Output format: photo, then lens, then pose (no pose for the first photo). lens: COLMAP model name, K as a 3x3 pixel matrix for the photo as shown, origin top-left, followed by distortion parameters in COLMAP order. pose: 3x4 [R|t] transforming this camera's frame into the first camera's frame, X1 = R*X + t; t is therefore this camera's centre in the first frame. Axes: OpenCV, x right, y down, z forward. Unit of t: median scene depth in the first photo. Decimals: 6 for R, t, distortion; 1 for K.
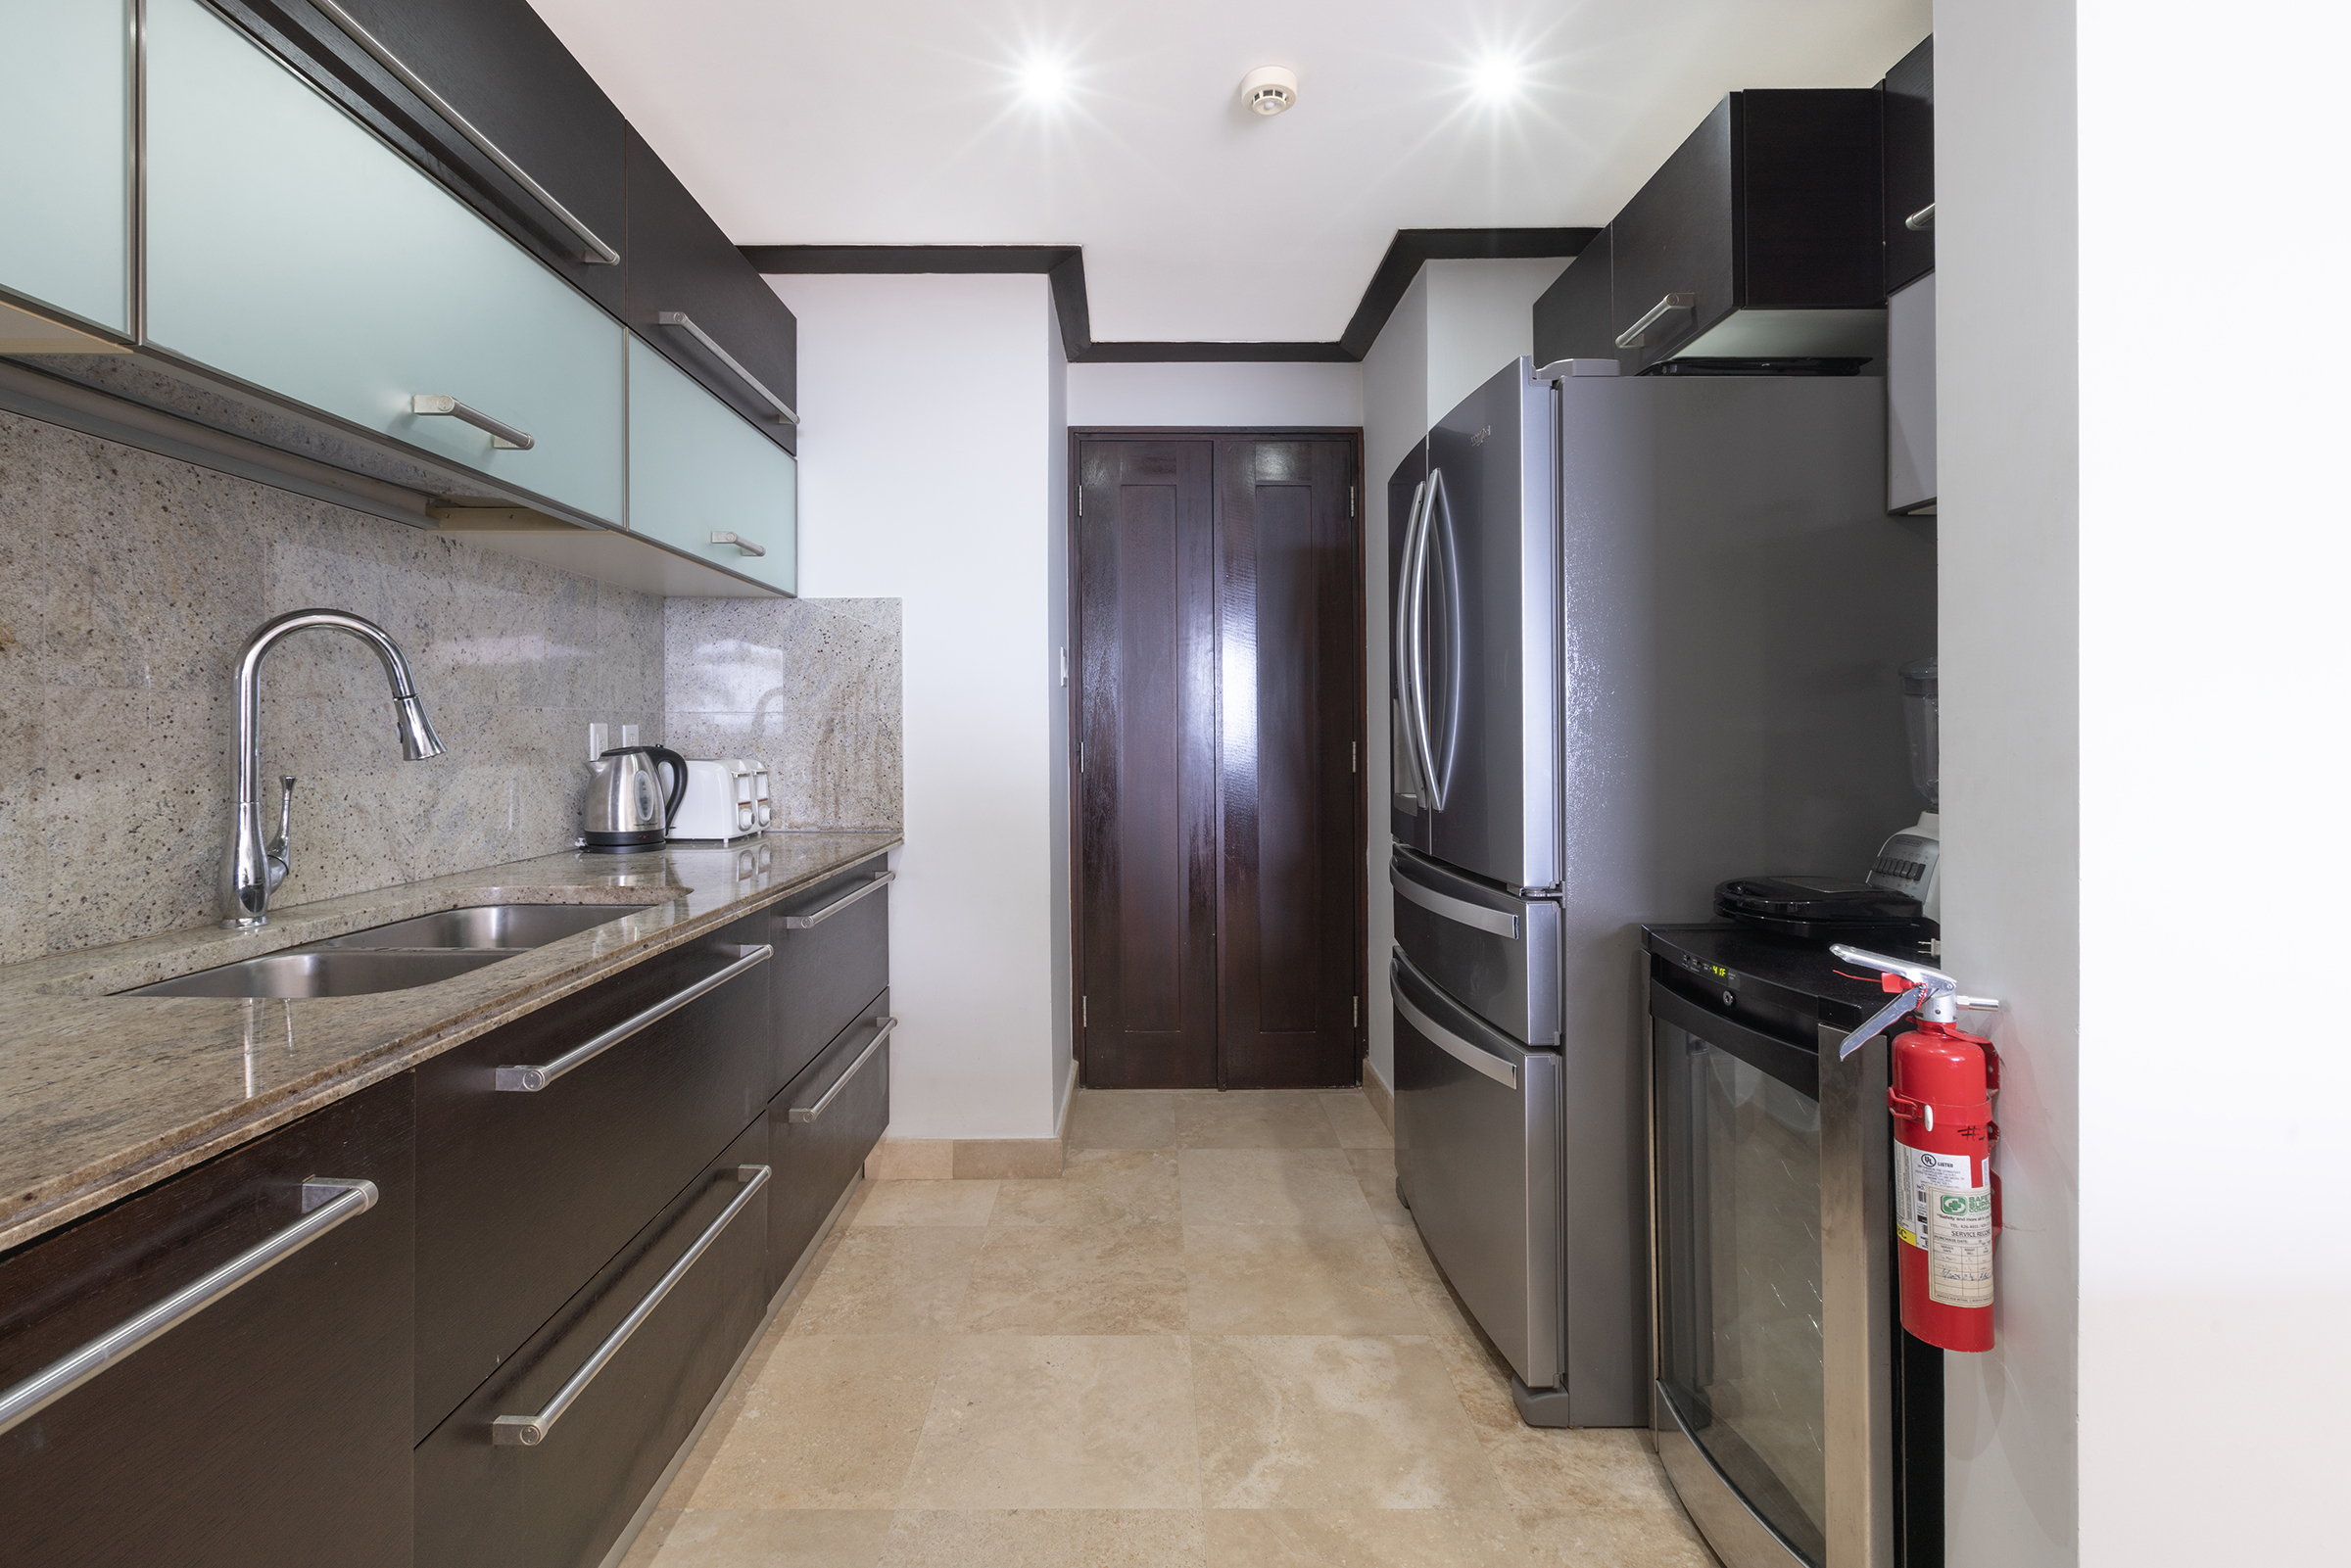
lens RADIAL K [[1067.5, 0, 1133.7], [0, 1067.5, 723.9], [0, 0, 1]] dist [0.000195, 0.000060]
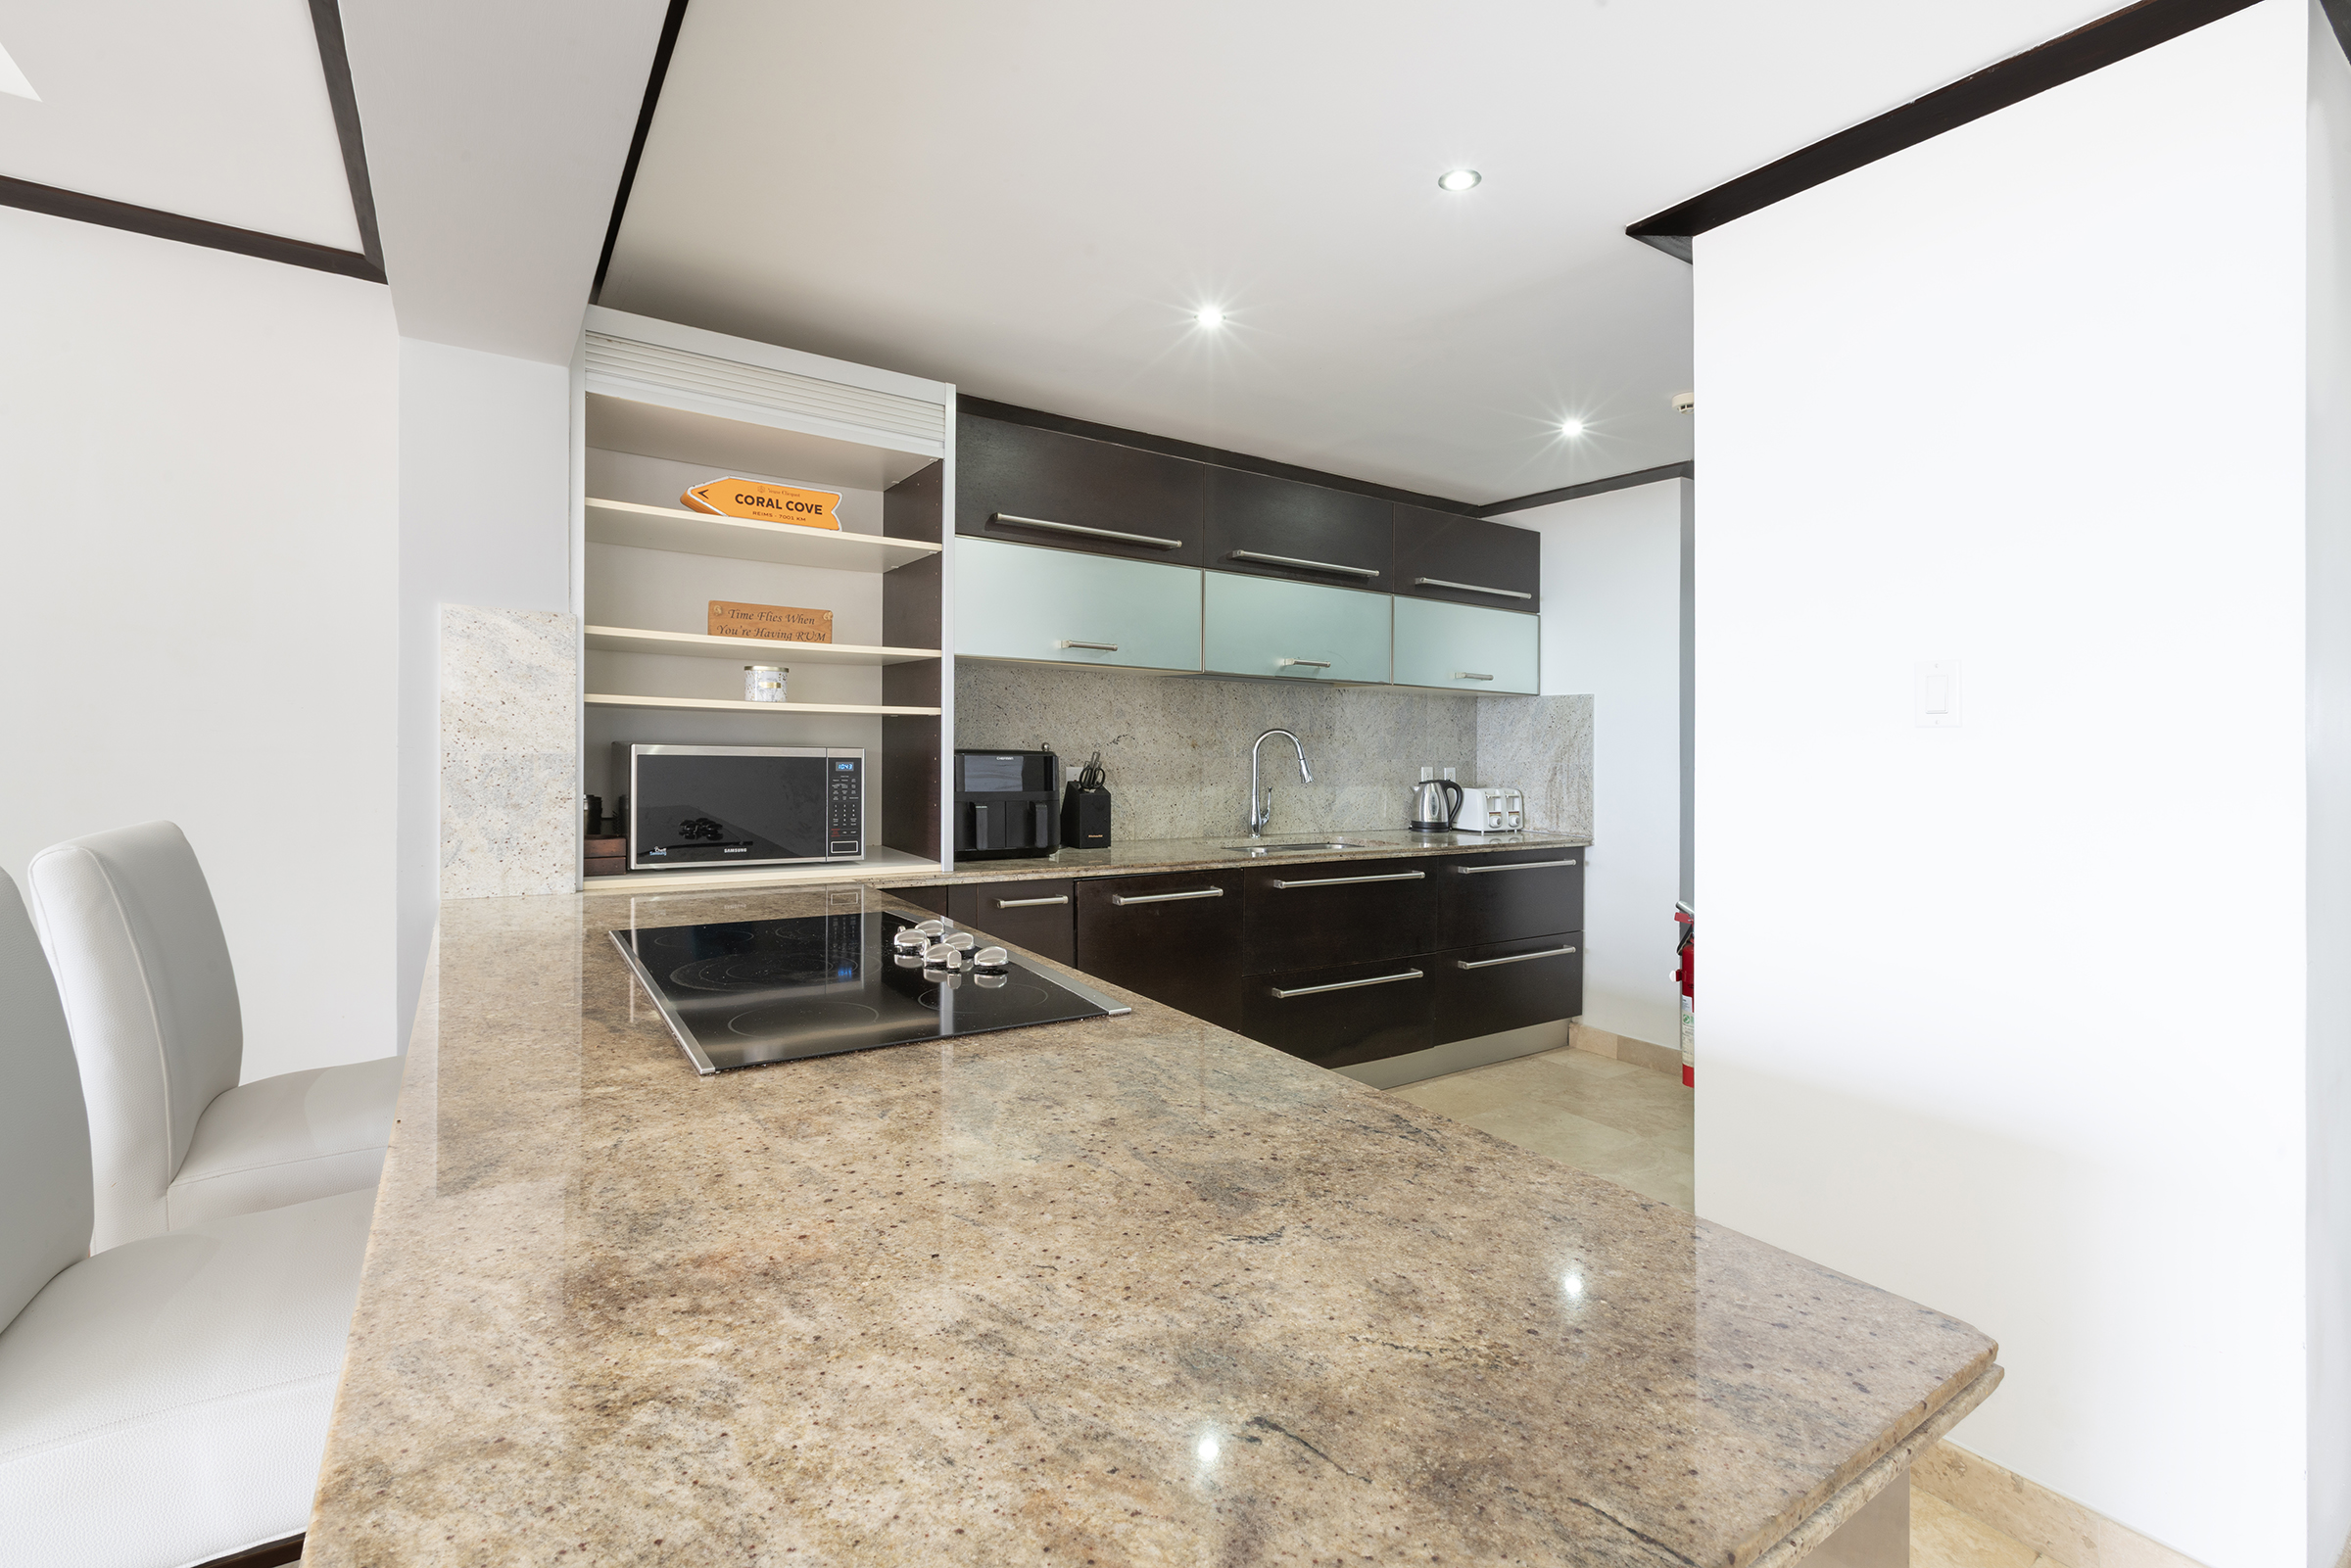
lens RADIAL K [[1082.7, 0, 1234.4], [0, 1082.7, 742.2], [0, 0, 1]] dist [0.000465, 0.000173]
pose [[0.600643, 0.014512, -0.799386, 0.905245], [-0.016111, 0.999852, 0.006046, -0.053814], [0.799355, 0.009247, 0.600788, -0.501223]]
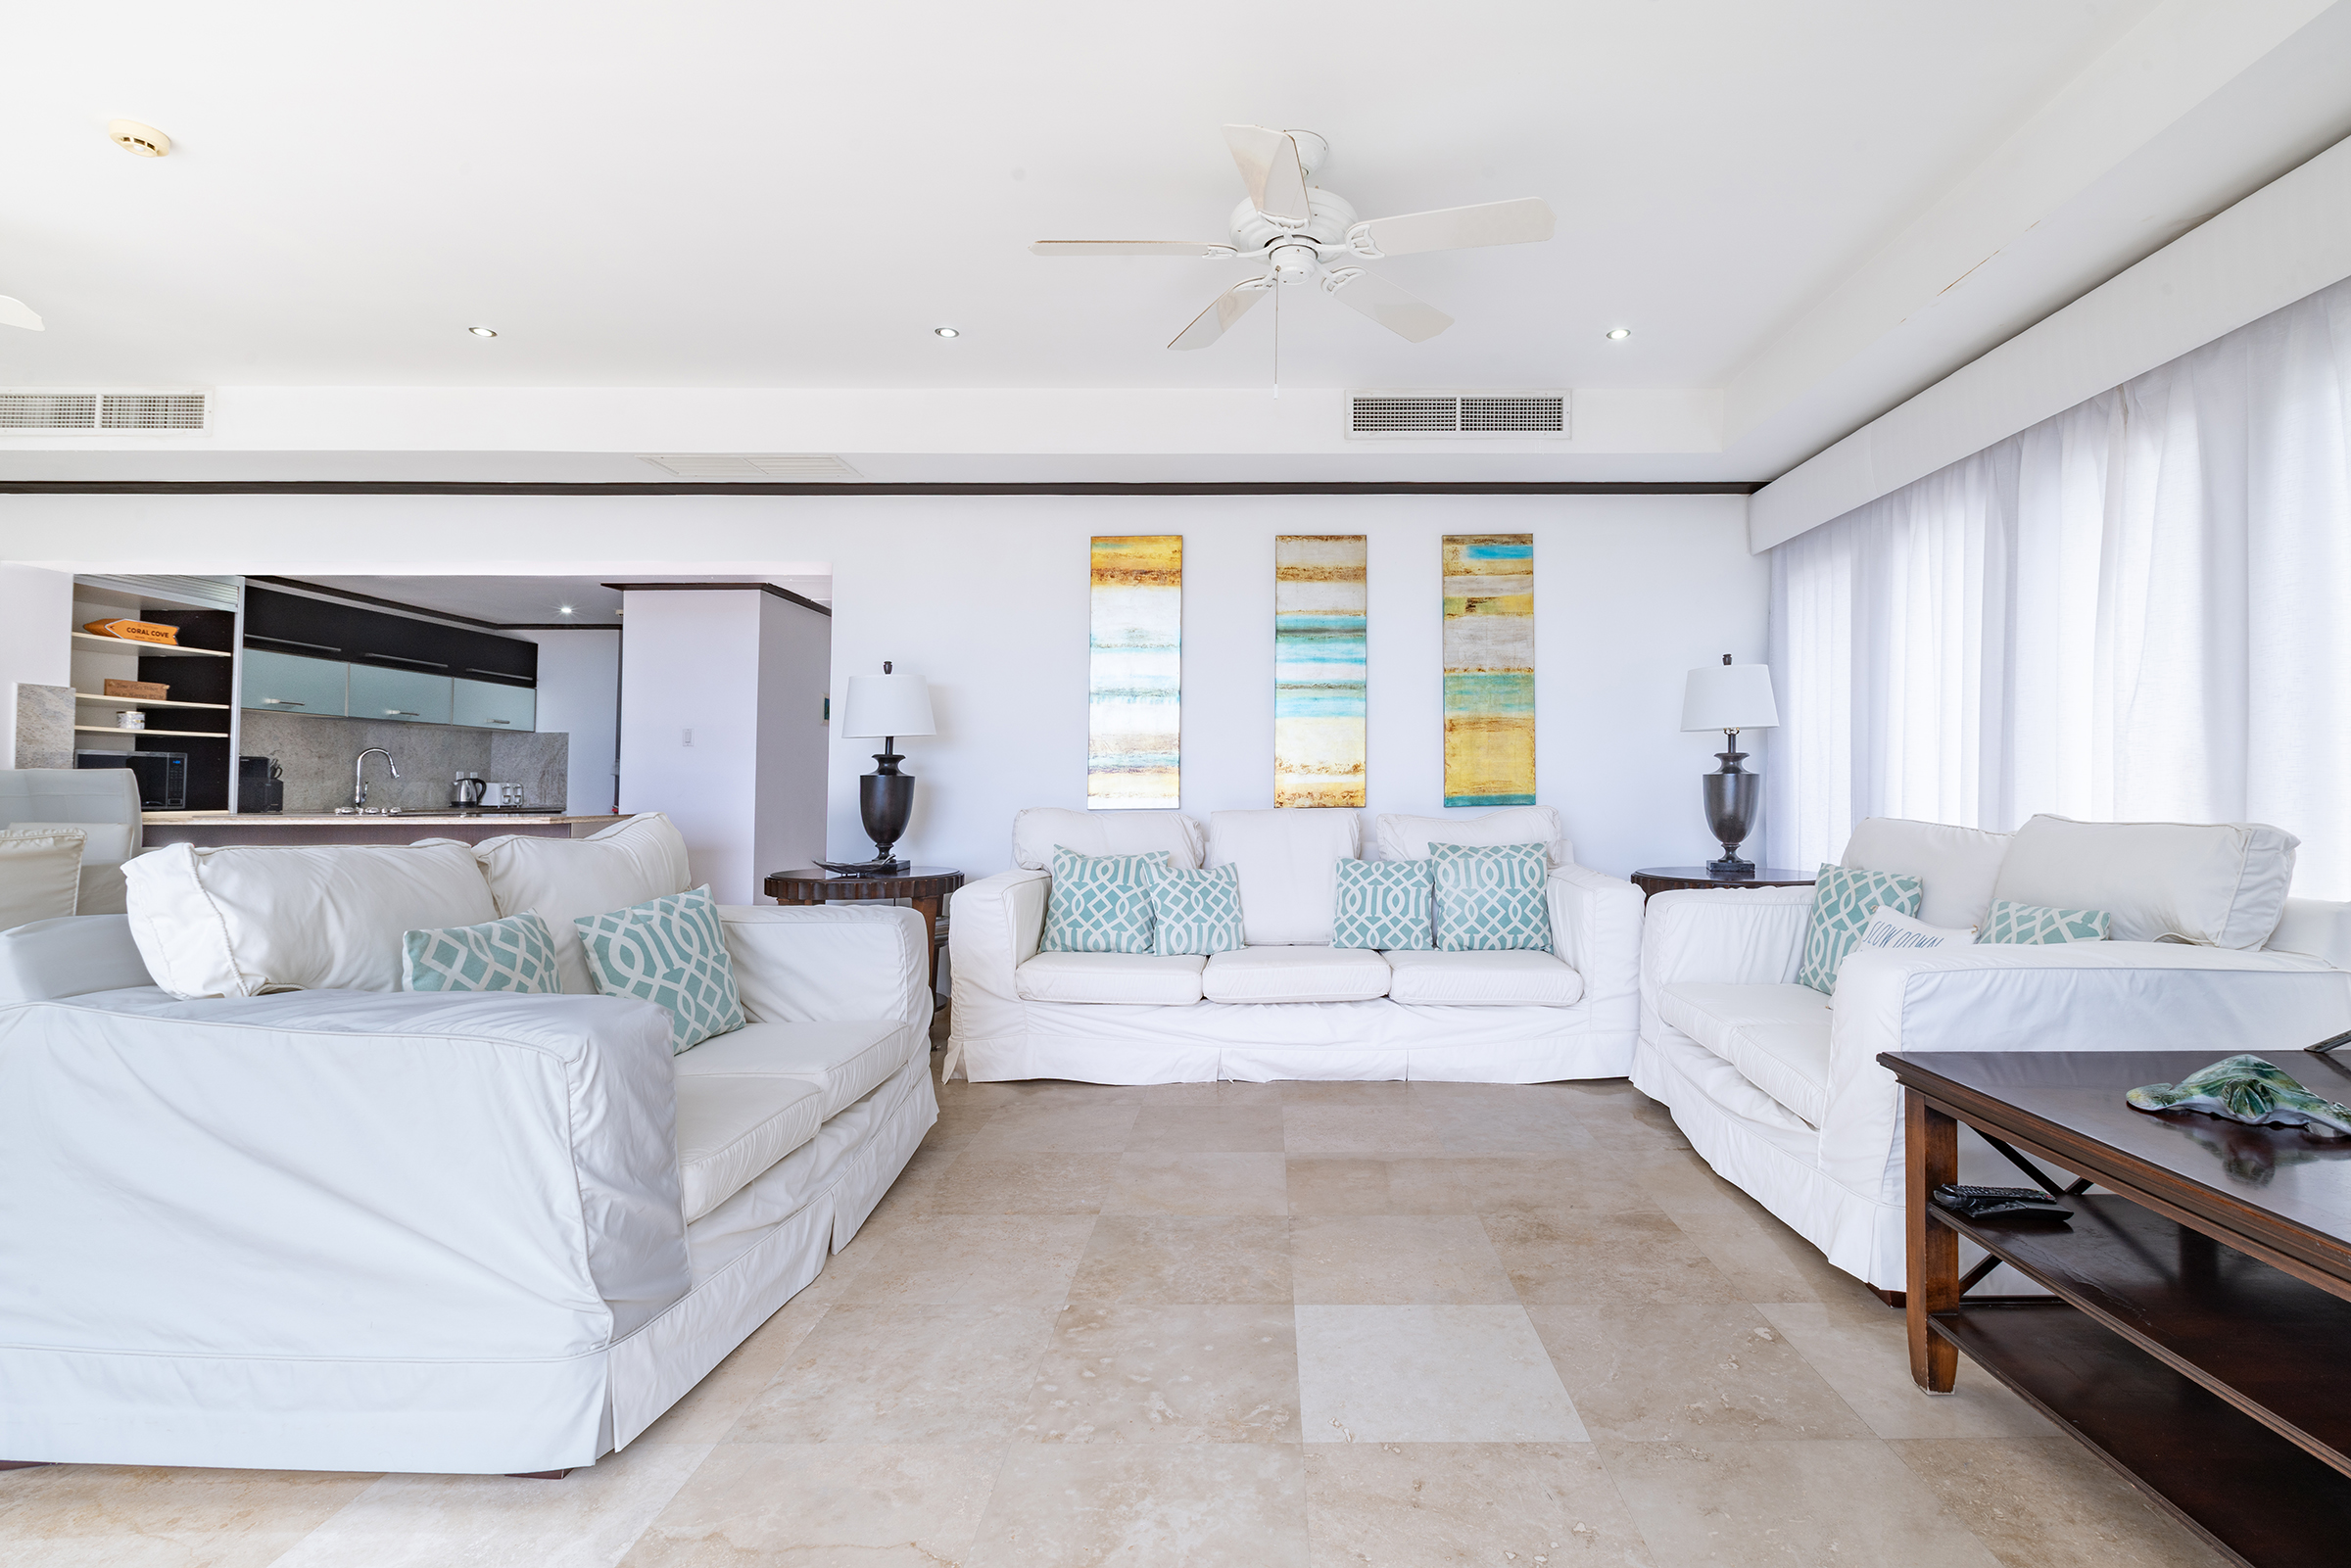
lens RADIAL K [[1082.7, 0, 1234.4], [0, 1082.7, 742.2], [0, 0, 1]] dist [0.000465, 0.000173]
pose [[0.999930, 0.004828, -0.010816, 2.062208], [-0.005197, 0.999397, -0.034340, 0.012497], [0.010643, 0.034394, 0.999352, -2.501352]]
